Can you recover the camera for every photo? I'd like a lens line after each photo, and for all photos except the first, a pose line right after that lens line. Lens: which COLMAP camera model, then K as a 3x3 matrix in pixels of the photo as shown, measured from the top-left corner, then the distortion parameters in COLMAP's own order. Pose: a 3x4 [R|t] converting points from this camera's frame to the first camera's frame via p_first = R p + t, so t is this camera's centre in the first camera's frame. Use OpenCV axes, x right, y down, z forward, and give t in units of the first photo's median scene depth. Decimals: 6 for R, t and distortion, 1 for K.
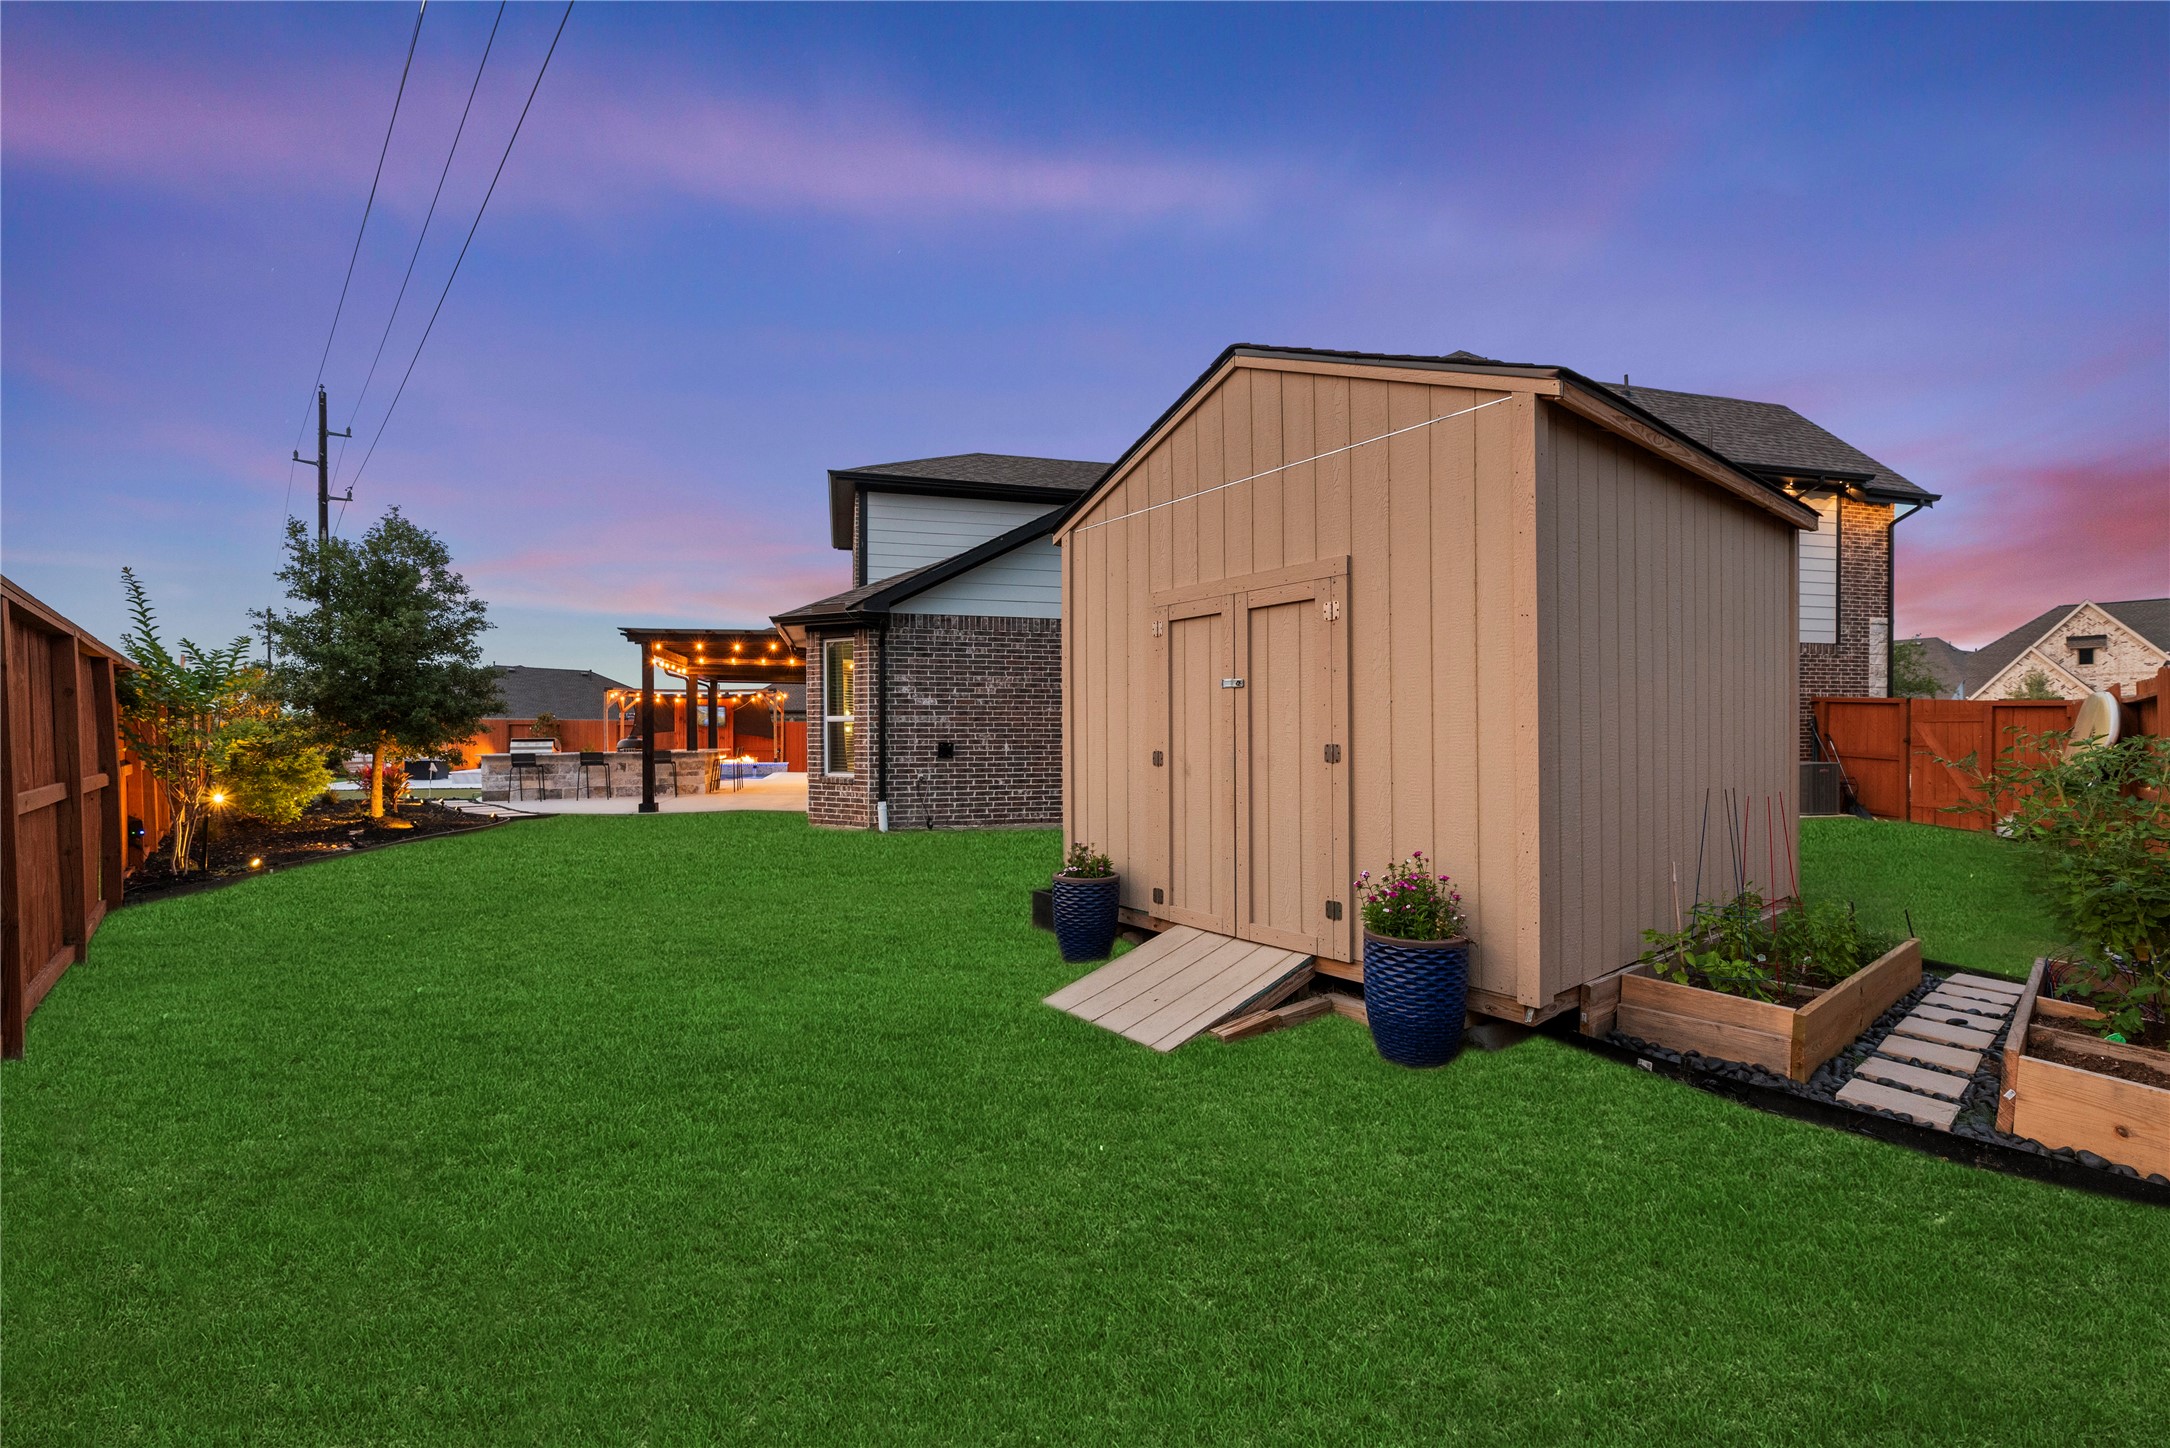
lens RADIAL K [[865.8, 0, 1082.8], [0, 865.8, 731.8], [0, 0, 1]] dist [0.002193, 0.000065]
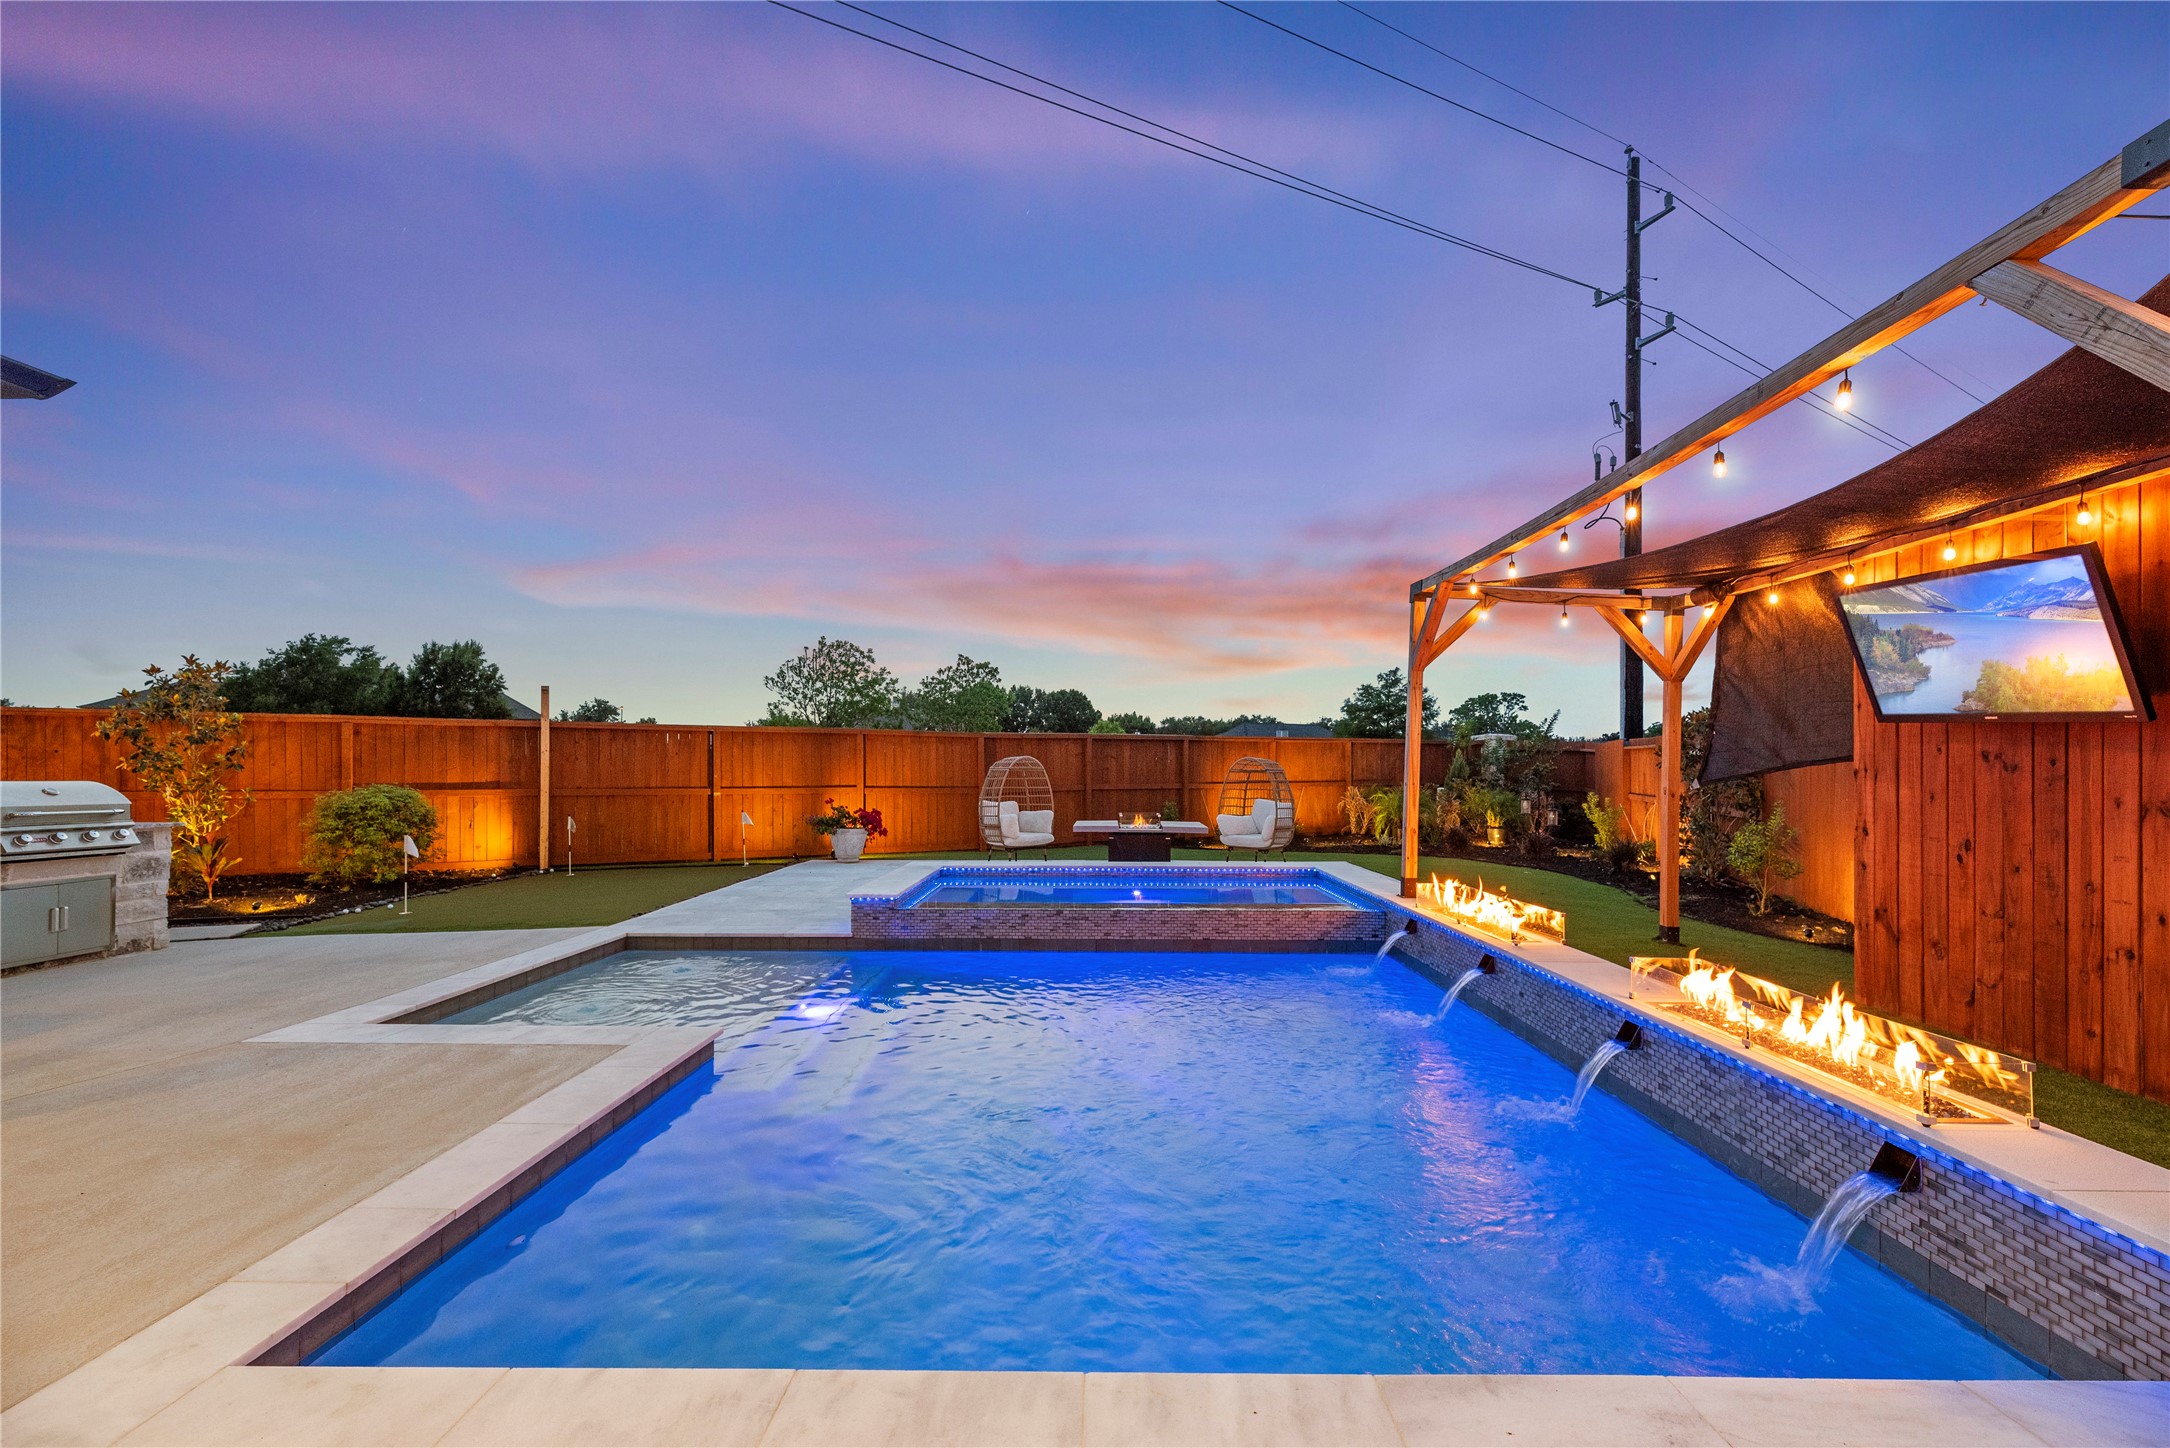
lens RADIAL K [[878.9, 0, 1090.6], [0, 878.9, 770.7], [0, 0, 1]] dist [0.001531, -0.000018]
pose [[-0.268250, 0.003276, -0.963344, -0.260787], [-0.001880, 0.999991, 0.003924, 0.000868], [0.963347, 0.002863, -0.268242, 0.905335]]
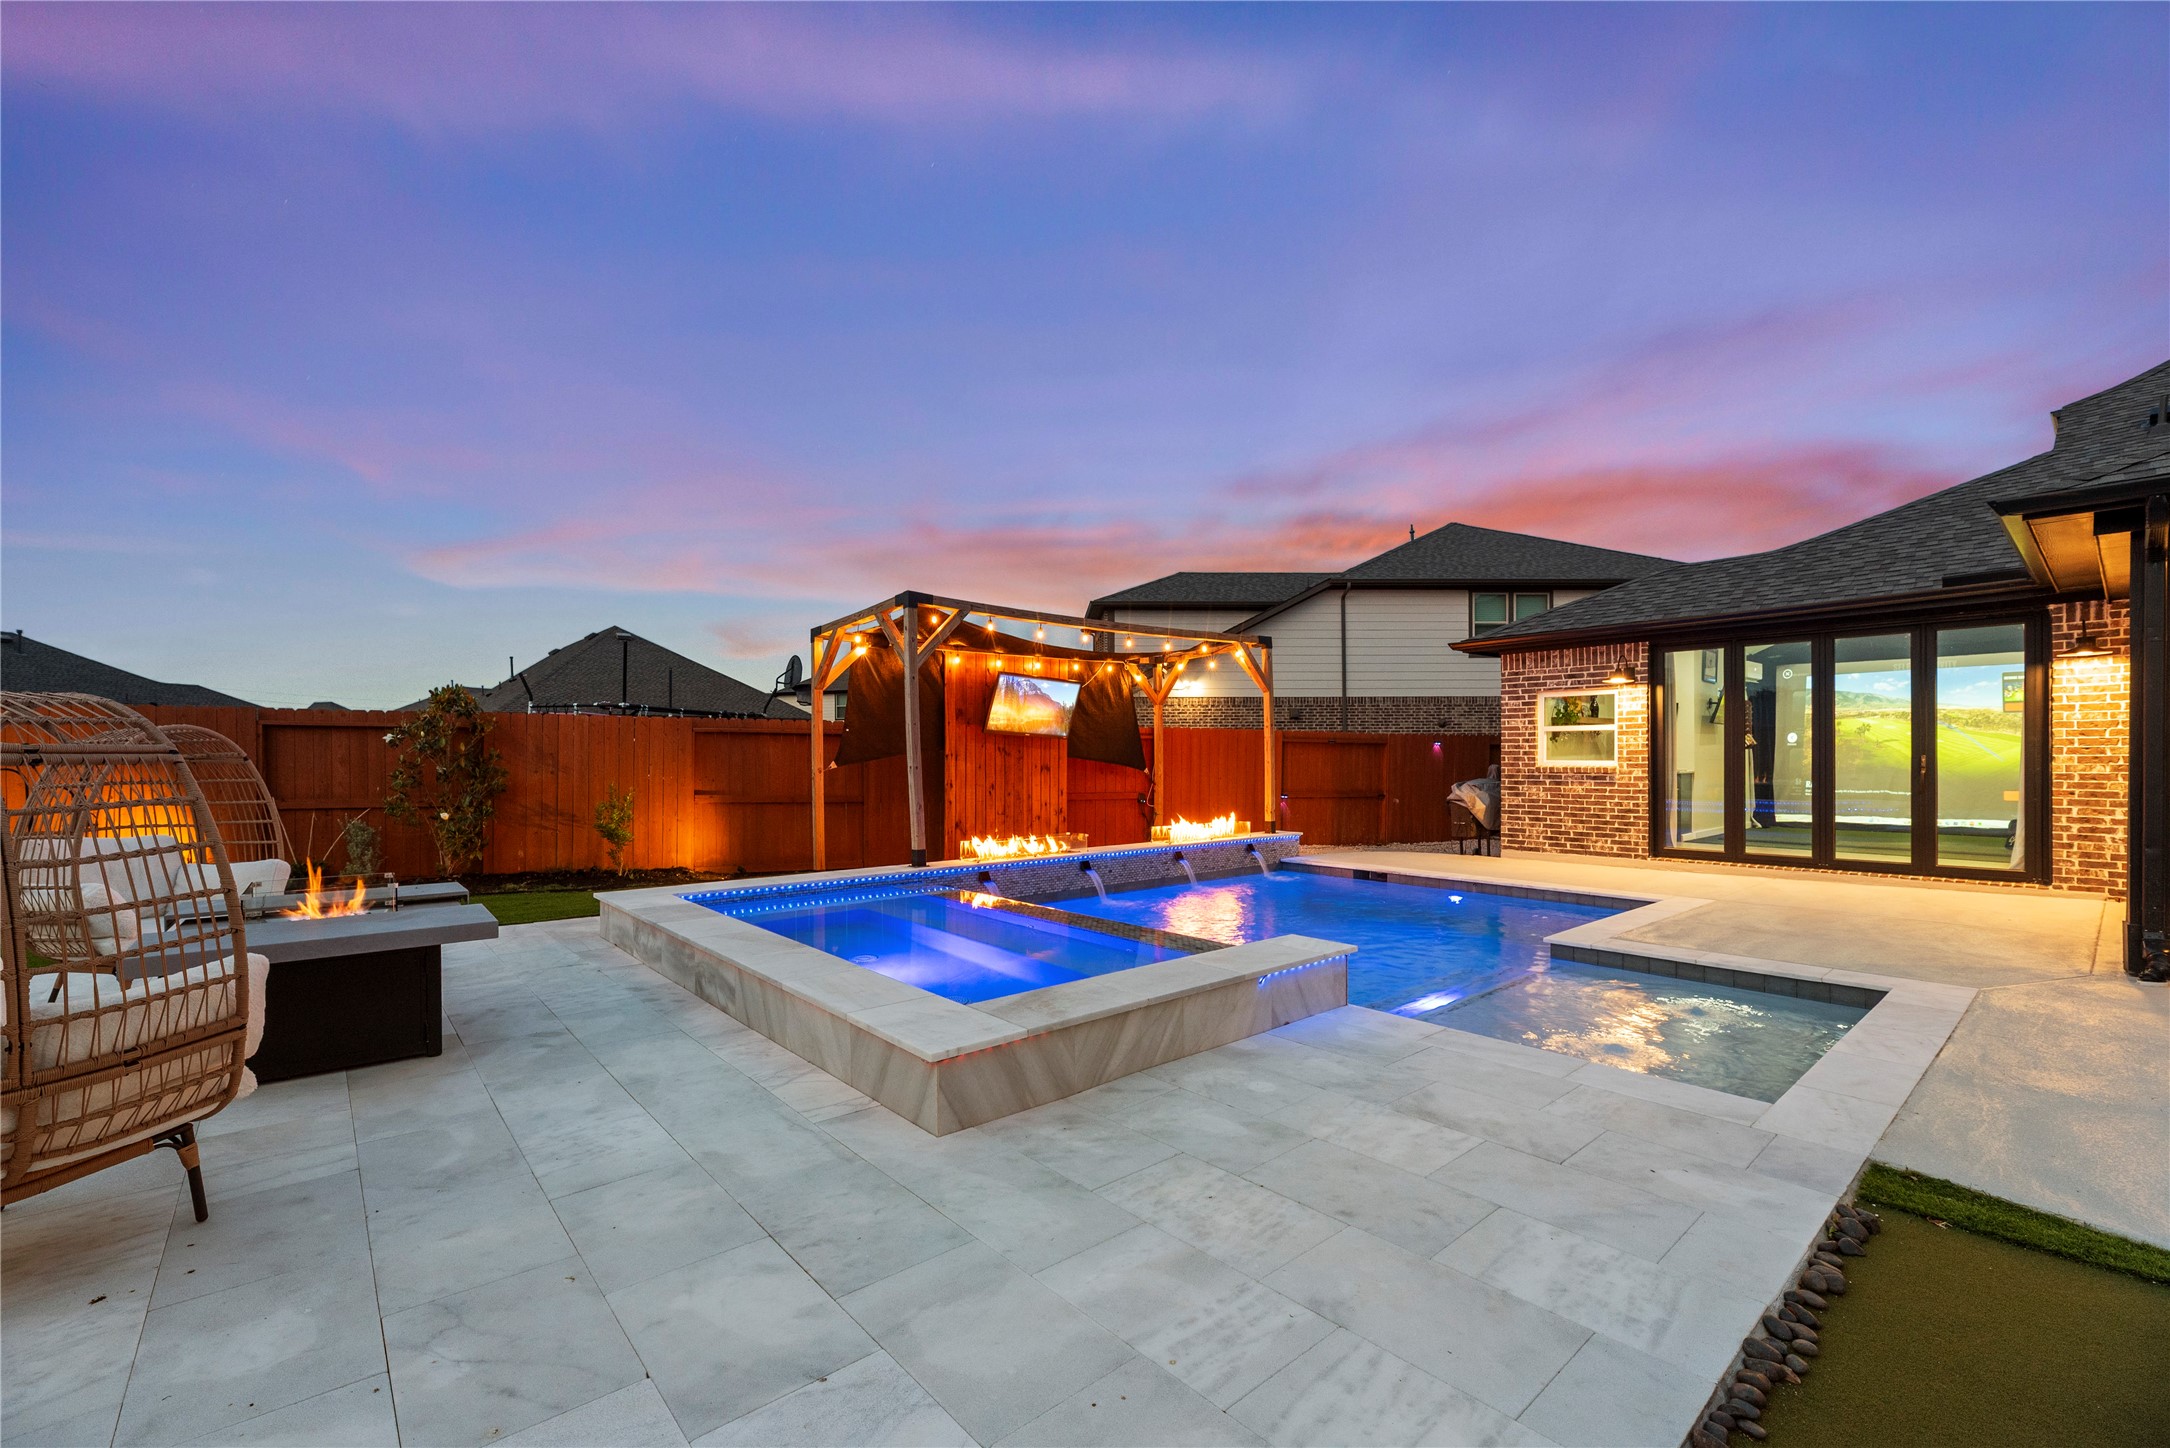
lens RADIAL K [[901.9, 0, 1072.0], [0, 901.9, 758.2], [0, 0, 1]] dist [0.002954, 0.000465]
pose [[0.905977, -0.000501, 0.423326, -0.581596], [-0.000202, 0.999999, 0.001616, 0.001880], [-0.423326, -0.001550, 0.905976, 0.657504]]
